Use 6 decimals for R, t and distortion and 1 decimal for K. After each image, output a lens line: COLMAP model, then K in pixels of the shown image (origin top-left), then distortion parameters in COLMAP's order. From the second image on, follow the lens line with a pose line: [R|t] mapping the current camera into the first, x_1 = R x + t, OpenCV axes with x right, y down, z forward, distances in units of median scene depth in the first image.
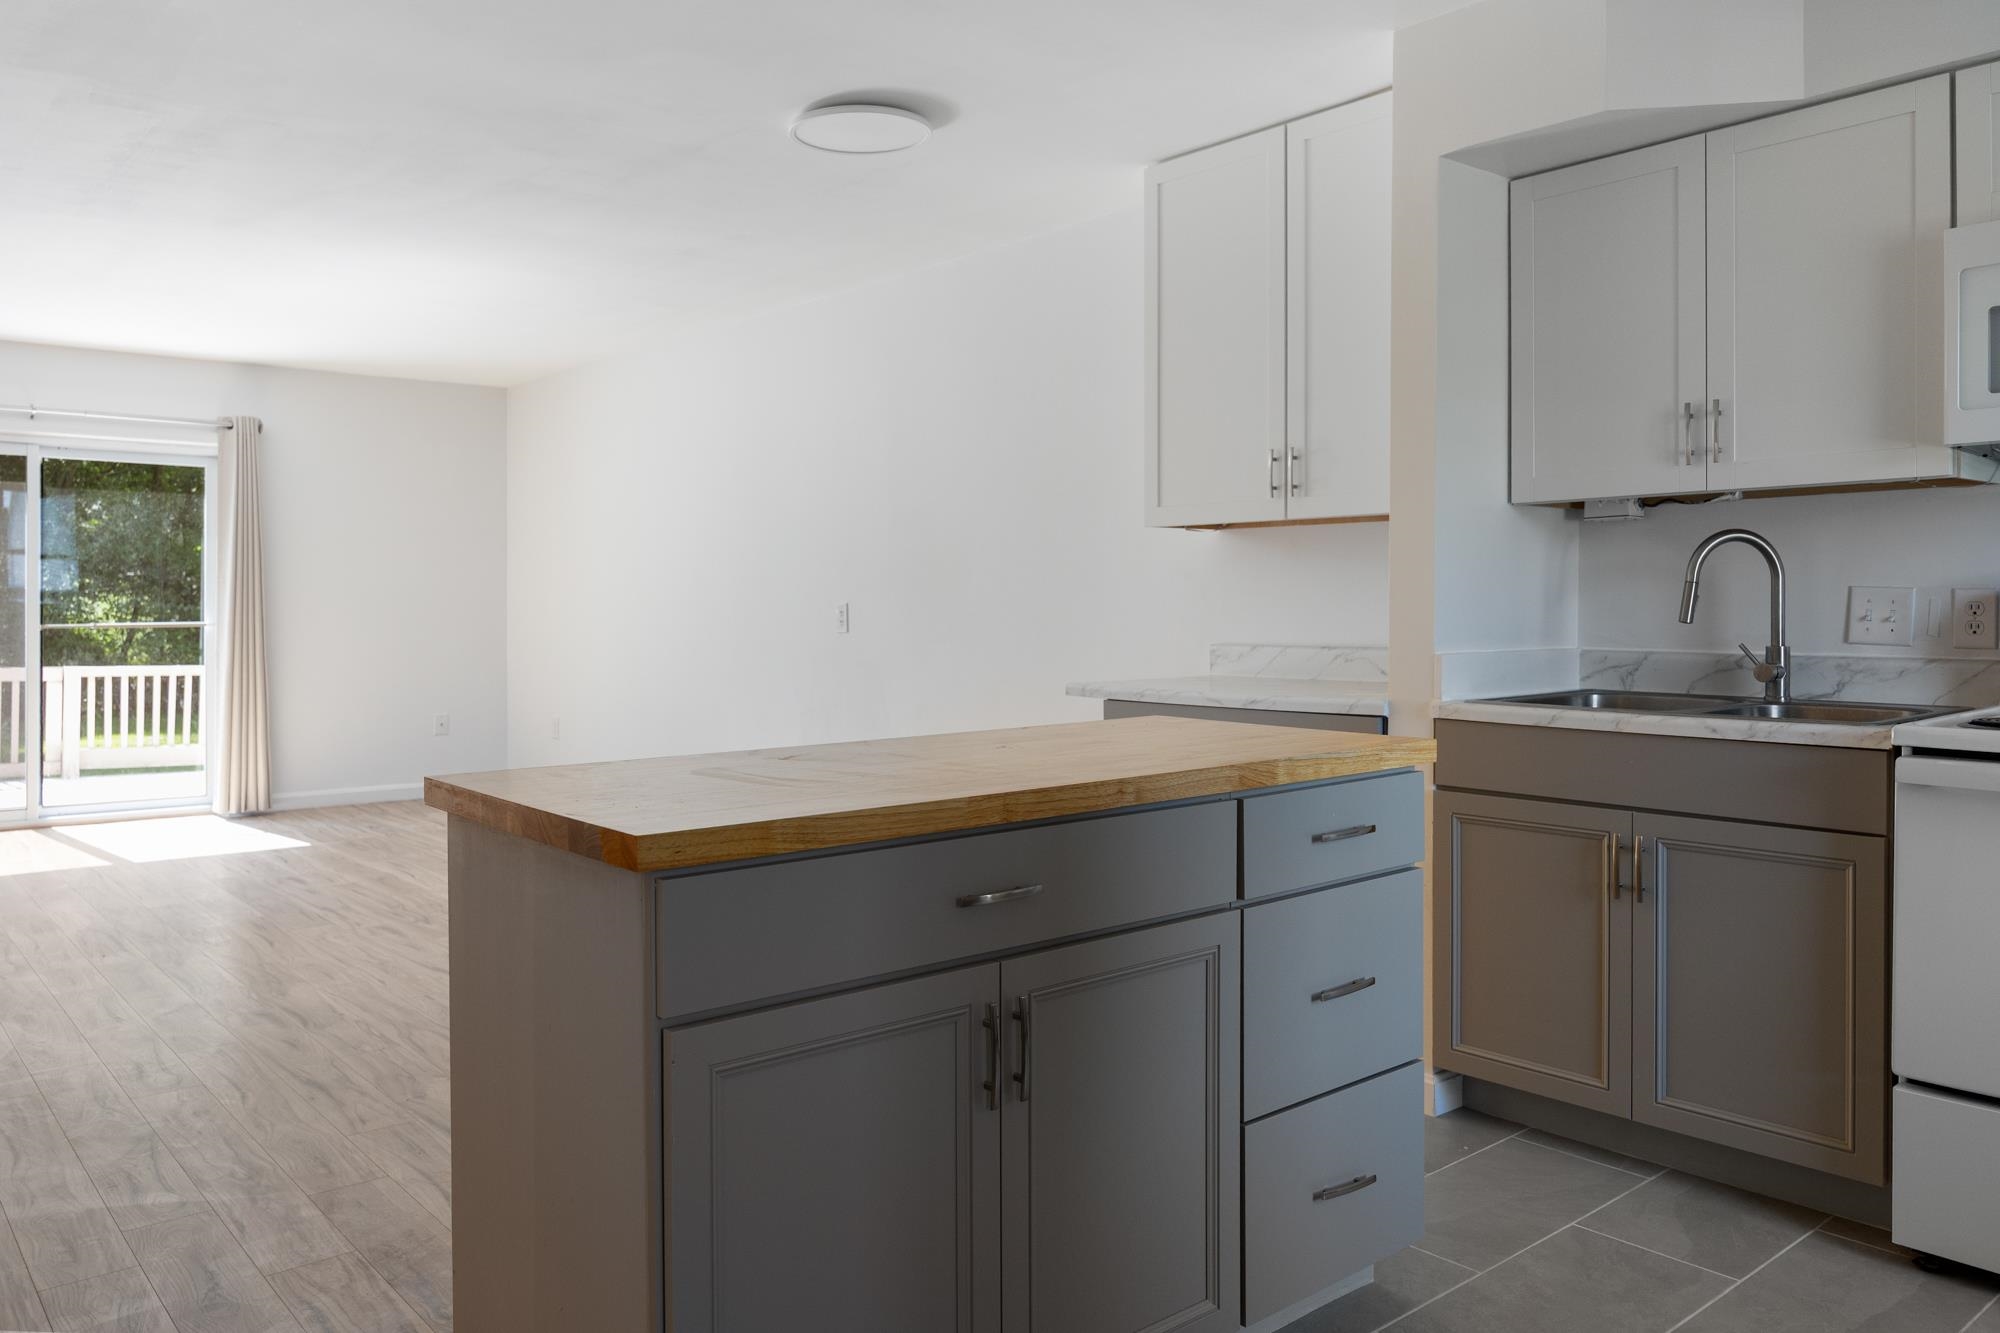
lens RADIAL K [[1471.9, 0, 991.2], [0, 1471.9, 626.5], [0, 0, 1]] dist [-0.005061, -0.002452]
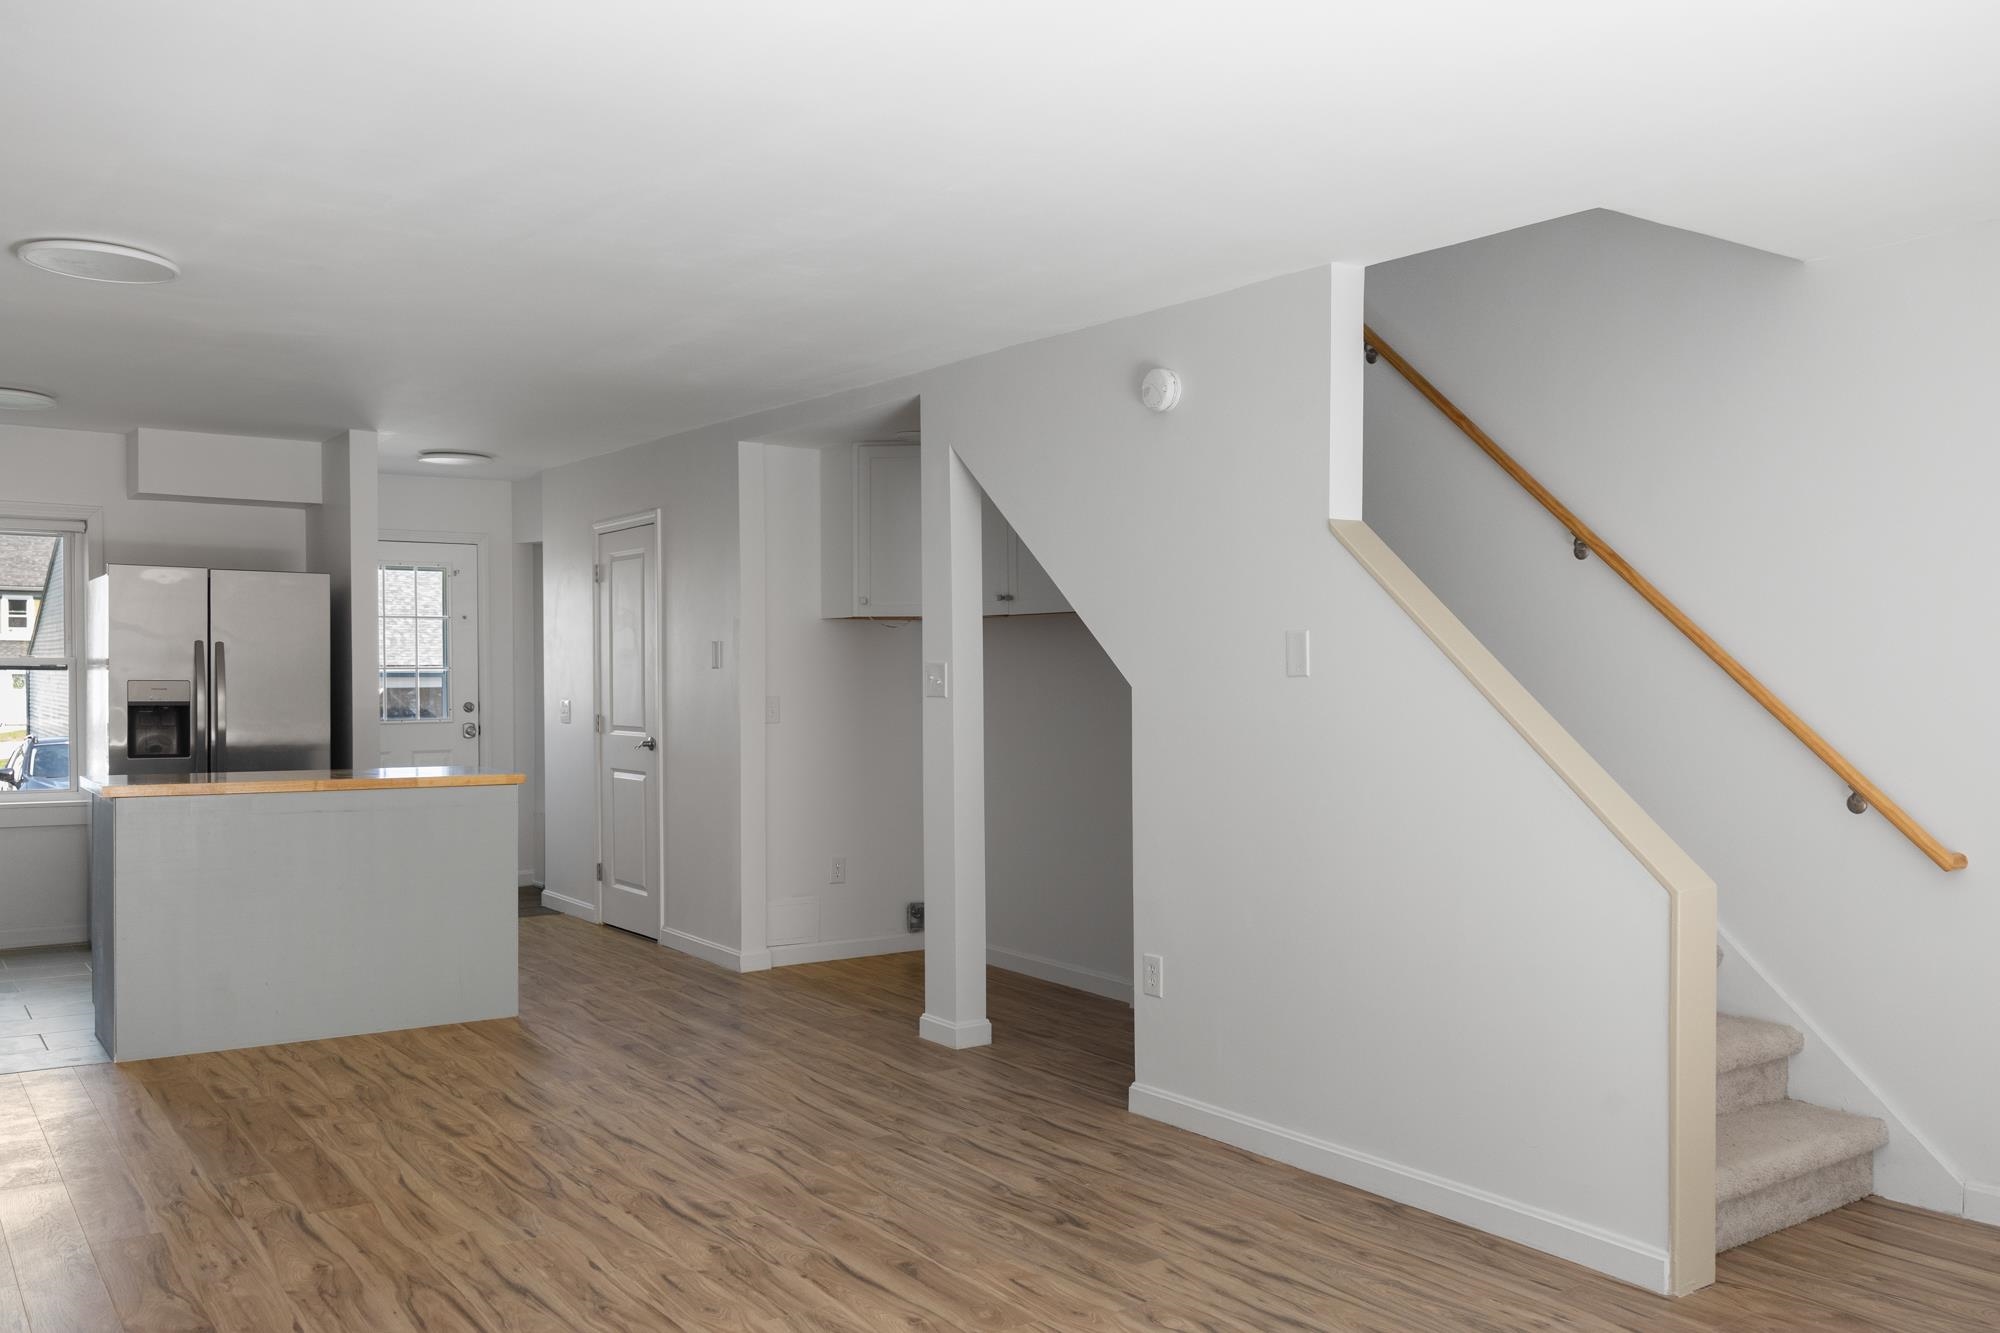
lens RADIAL K [[1617.1, 0, 996.5], [0, 1617.1, 704.8], [0, 0, 1]] dist [-0.006670, -0.003610]
pose [[-0.996803, -0.003877, 0.079807, -0.406146], [-0.000693, 0.999204, 0.039888, -0.041871], [-0.079898, 0.039706, -0.996012, 1.063455]]
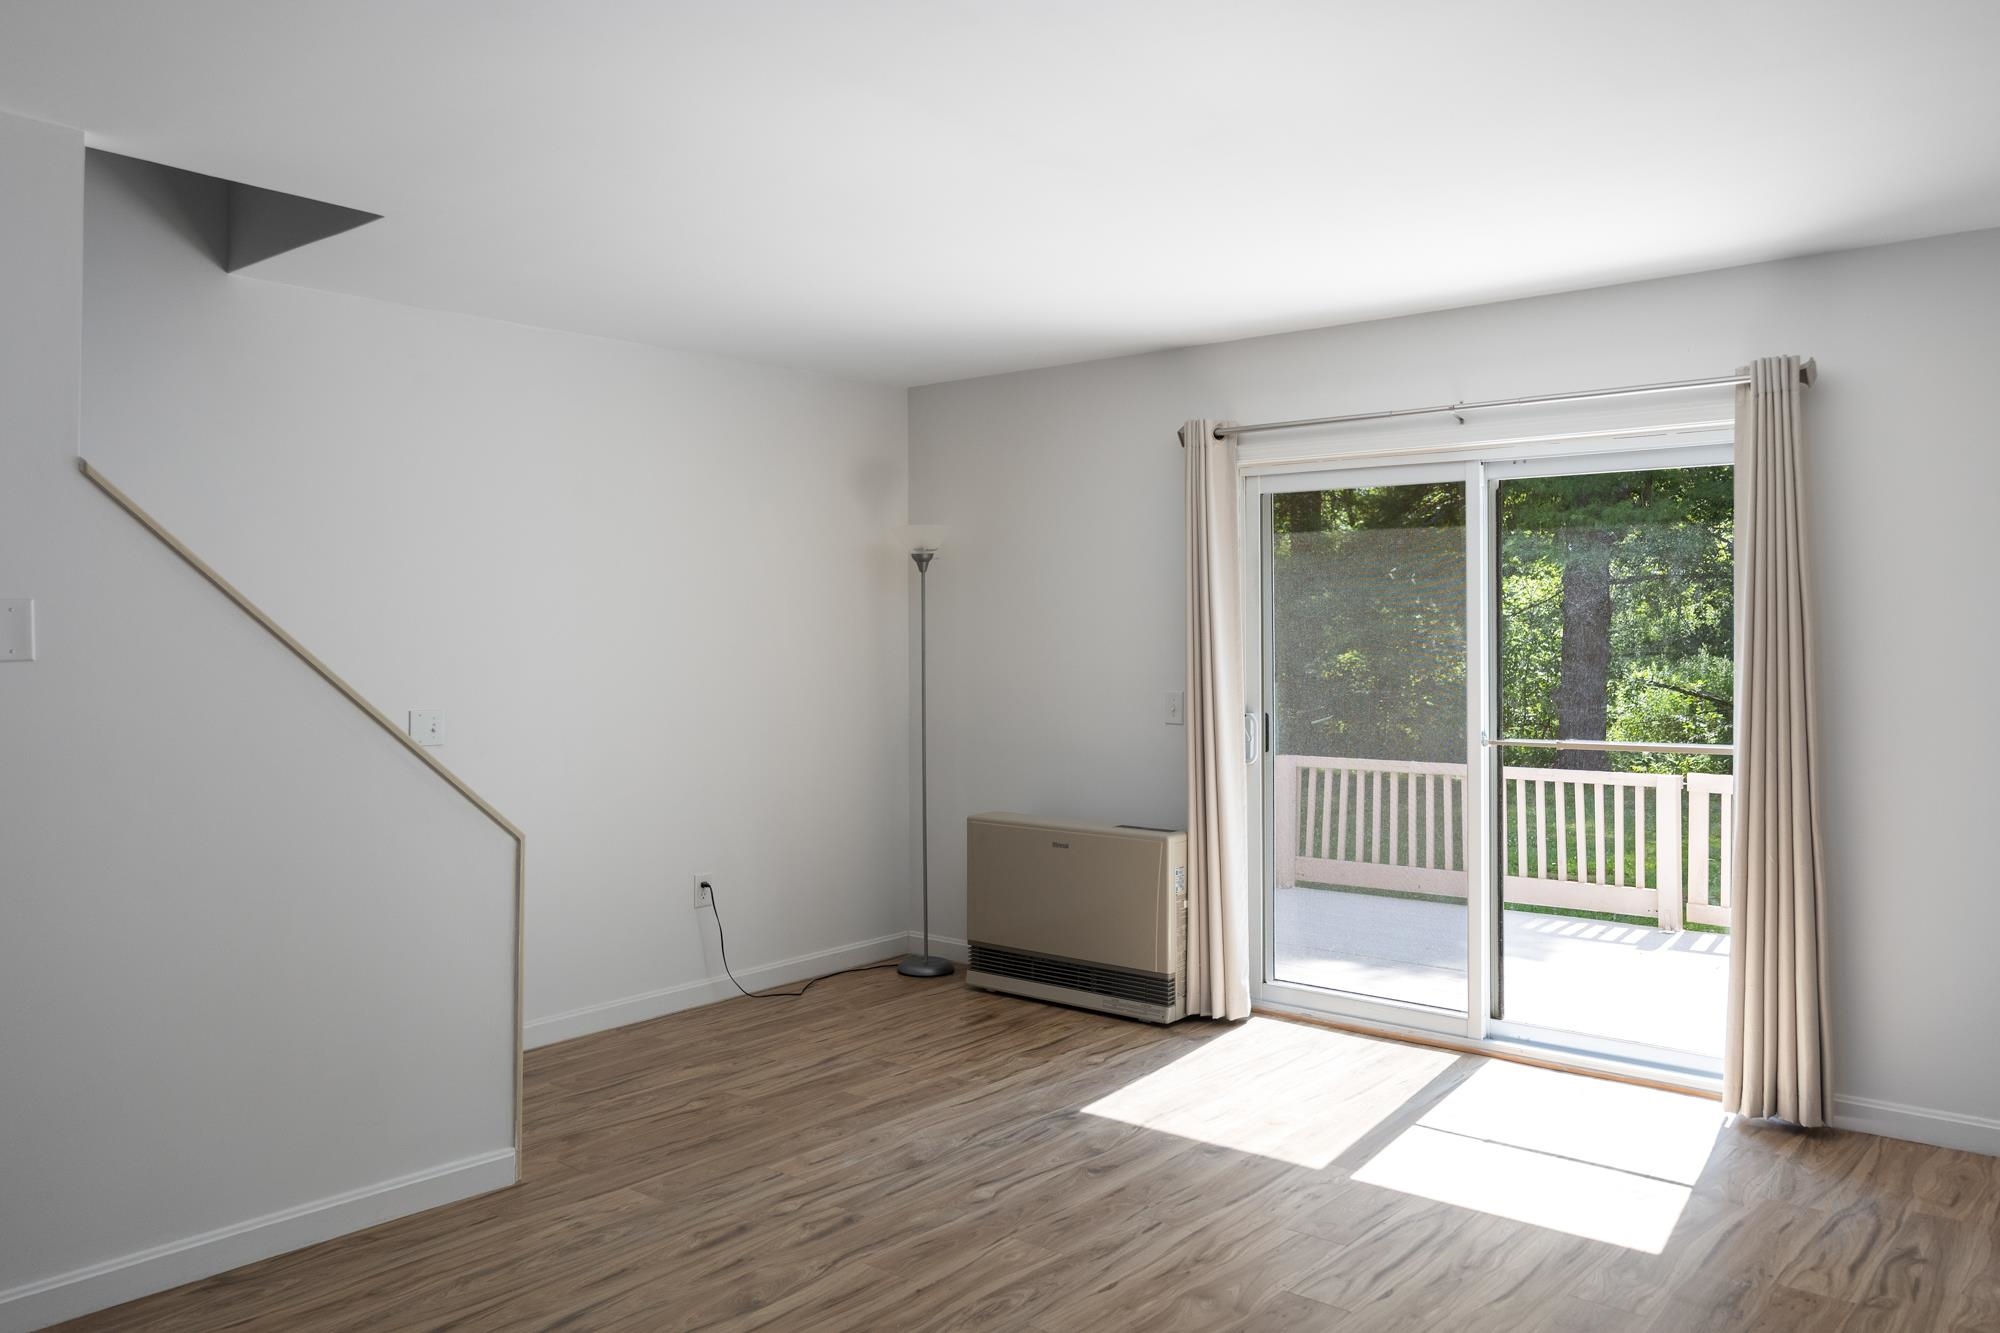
lens RADIAL K [[1484.7, 0, 1001.0], [0, 1484.7, 621.9], [0, 0, 1]] dist [-0.005479, -0.000232]
pose [[0.172797, -0.018285, -0.984788, -0.039296], [-0.015709, 0.999649, -0.021317, -0.034672], [0.984832, 0.019154, 0.172449, 0.664464]]
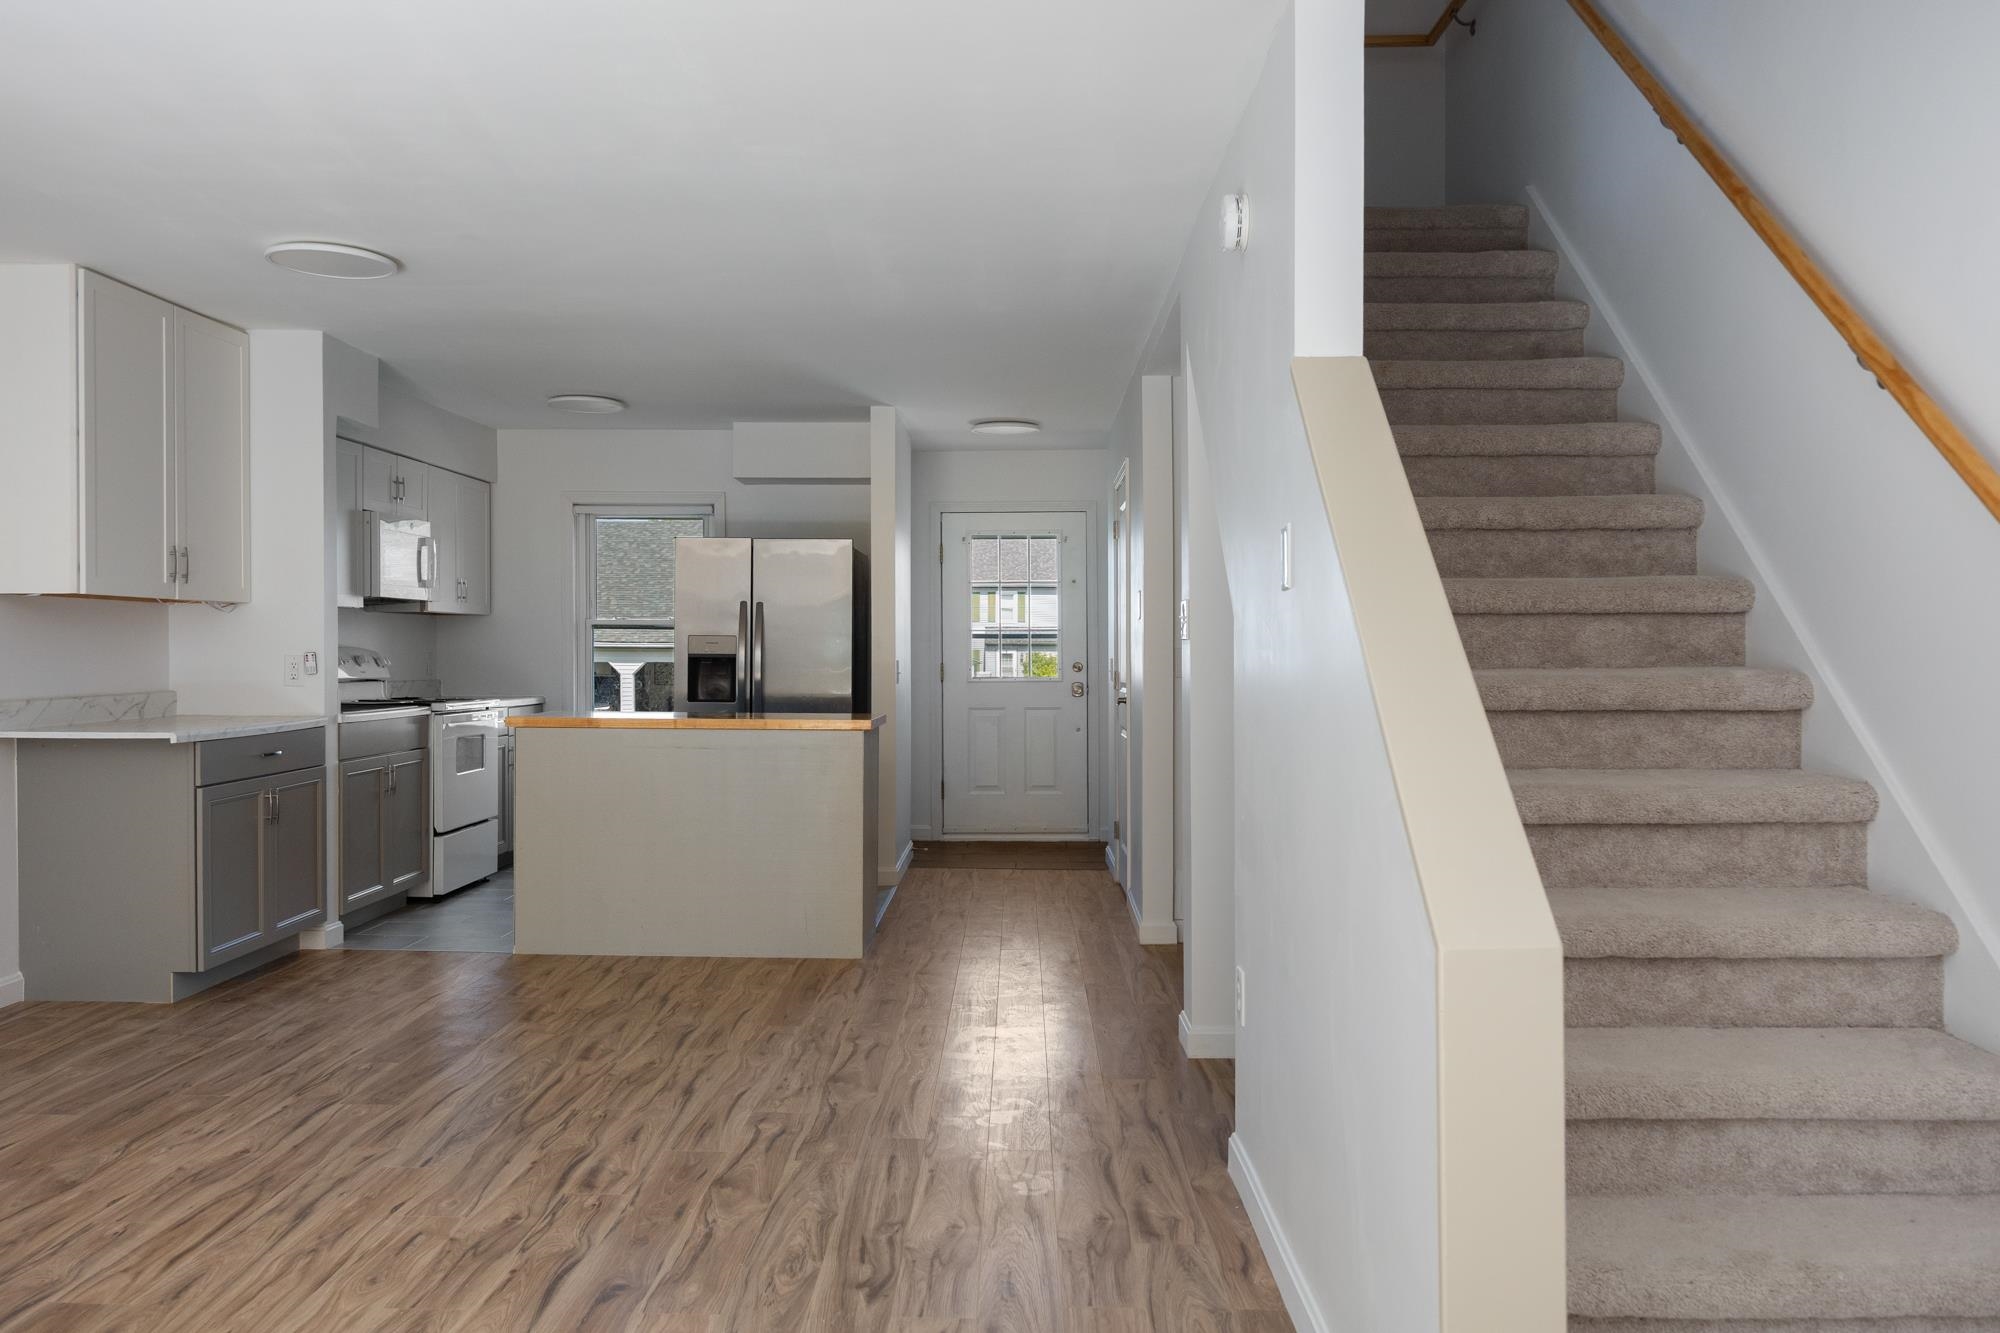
lens RADIAL K [[1504.7, 0, 1000.0], [0, 1504.7, 666.5], [0, 0, 1]] dist [-0.020423, 0.003198]
pose [[-0.757603, -0.008073, 0.652666, -0.659358], [0.009416, 0.999684, 0.023295, -0.019022], [-0.652648, 0.023794, -0.757288, 0.808379]]
